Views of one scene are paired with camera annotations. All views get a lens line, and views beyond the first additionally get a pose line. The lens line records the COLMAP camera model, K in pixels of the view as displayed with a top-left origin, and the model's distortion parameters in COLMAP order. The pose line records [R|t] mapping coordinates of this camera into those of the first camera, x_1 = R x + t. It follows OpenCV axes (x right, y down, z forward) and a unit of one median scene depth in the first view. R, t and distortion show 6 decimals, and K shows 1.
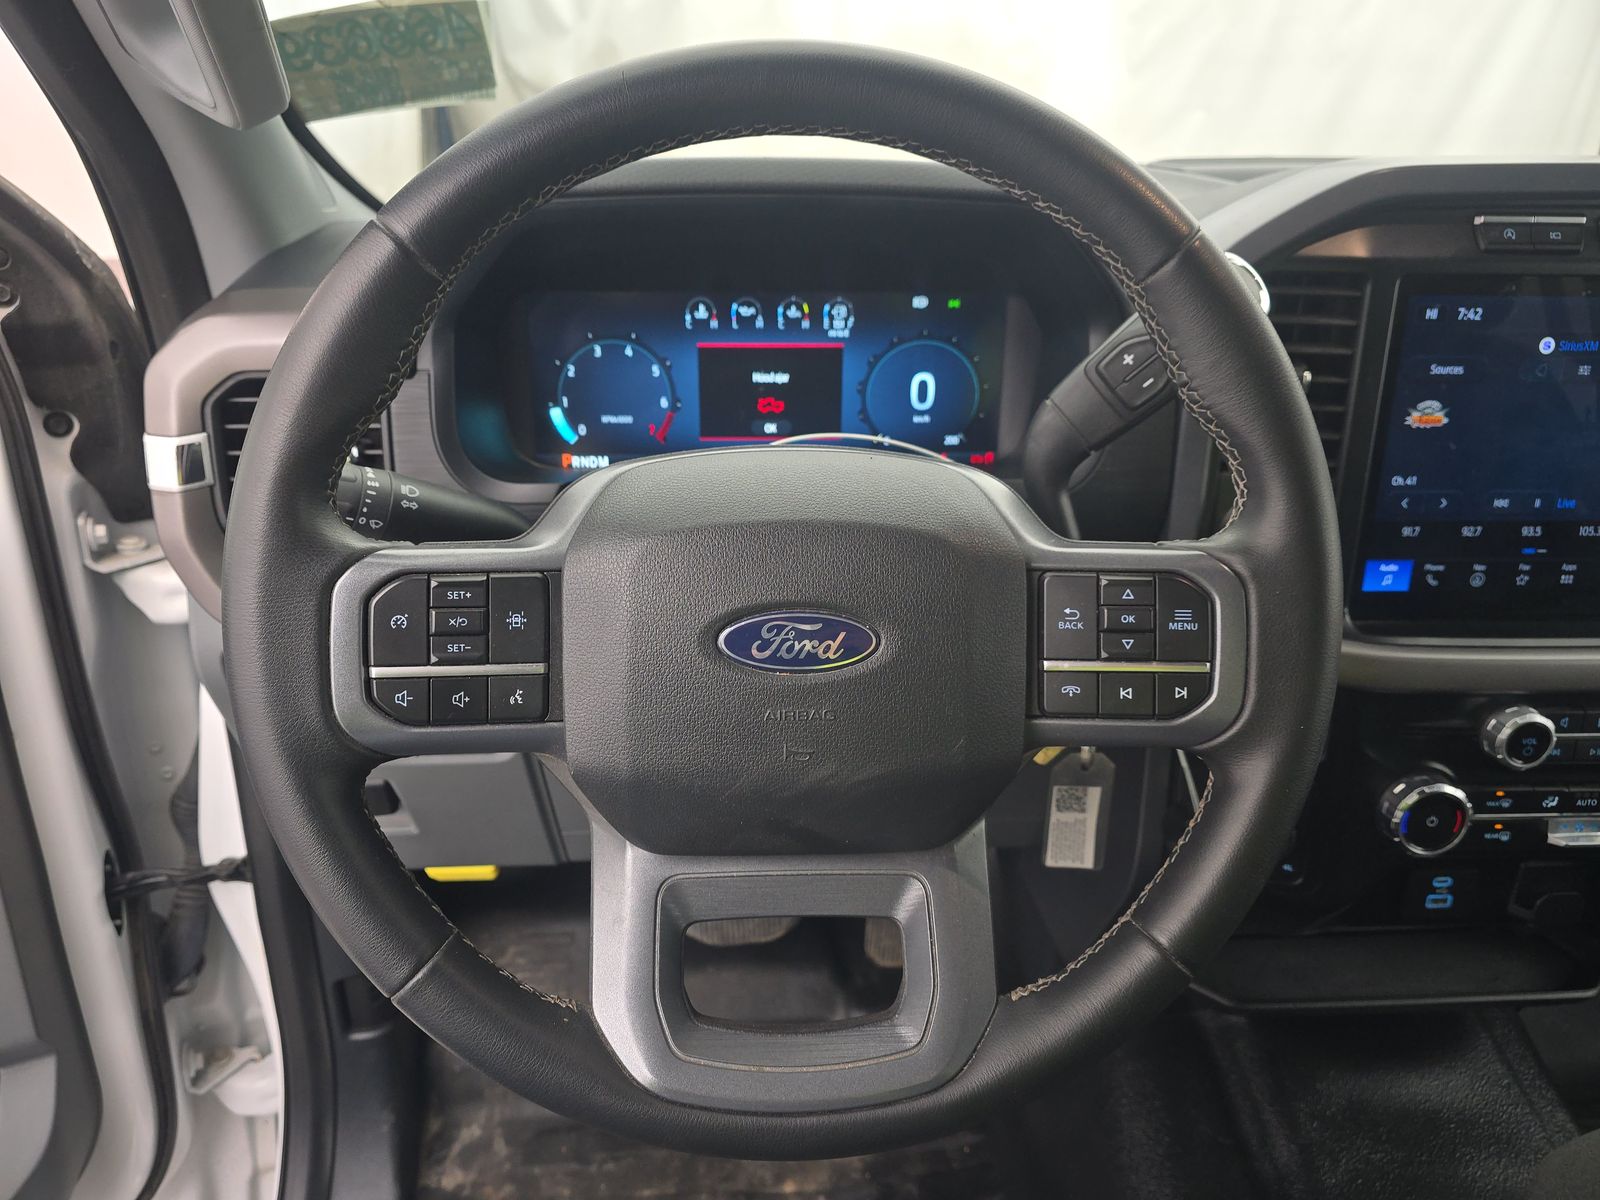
lens RADIAL K [[1084.9, 0, 800.7], [0, 1084.9, 601.8], [0, 0, 1]] dist [0.003433, -0.016980]
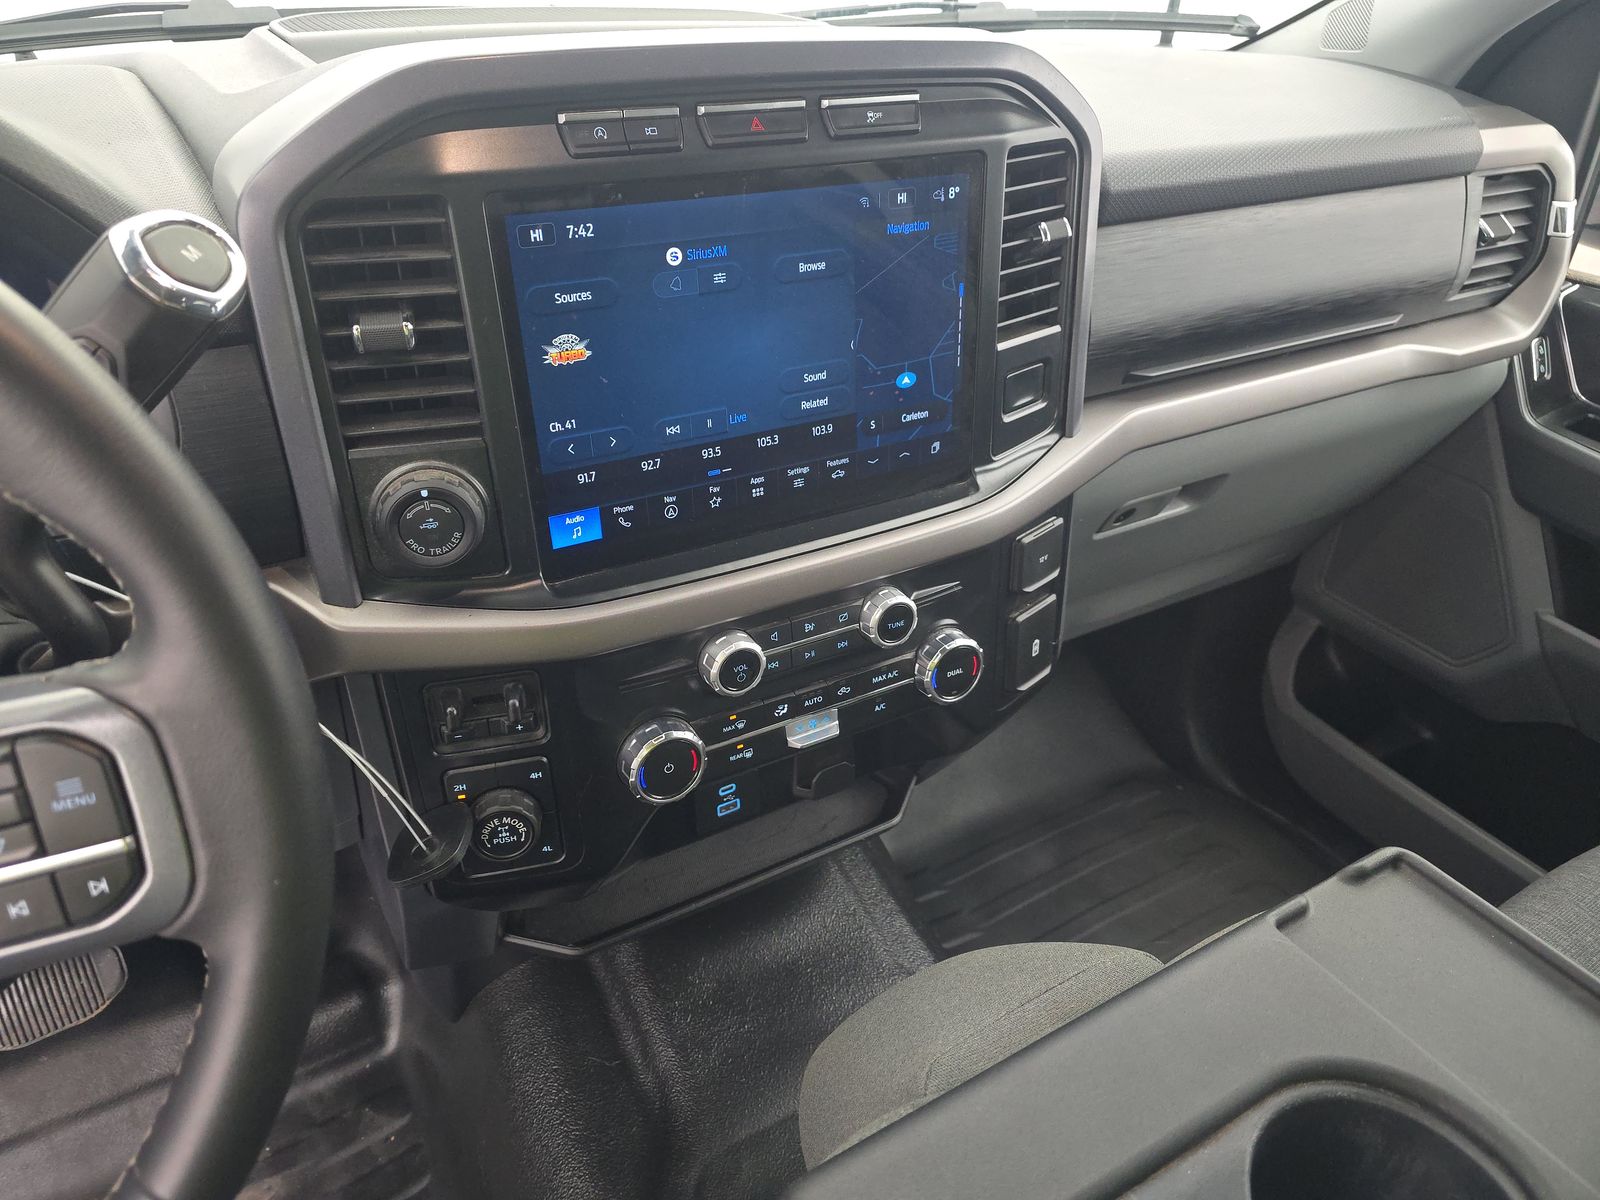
lens RADIAL K [[1084.9, 0, 790.3], [0, 1084.9, 656.2], [0, 0, 1]] dist [0.003433, -0.016980]
pose [[0.879392, -0.245007, 0.408217, 0.303332], [0.167145, 0.961722, 0.217146, -0.090122], [-0.445793, -0.122725, 0.886683, 0.092139]]
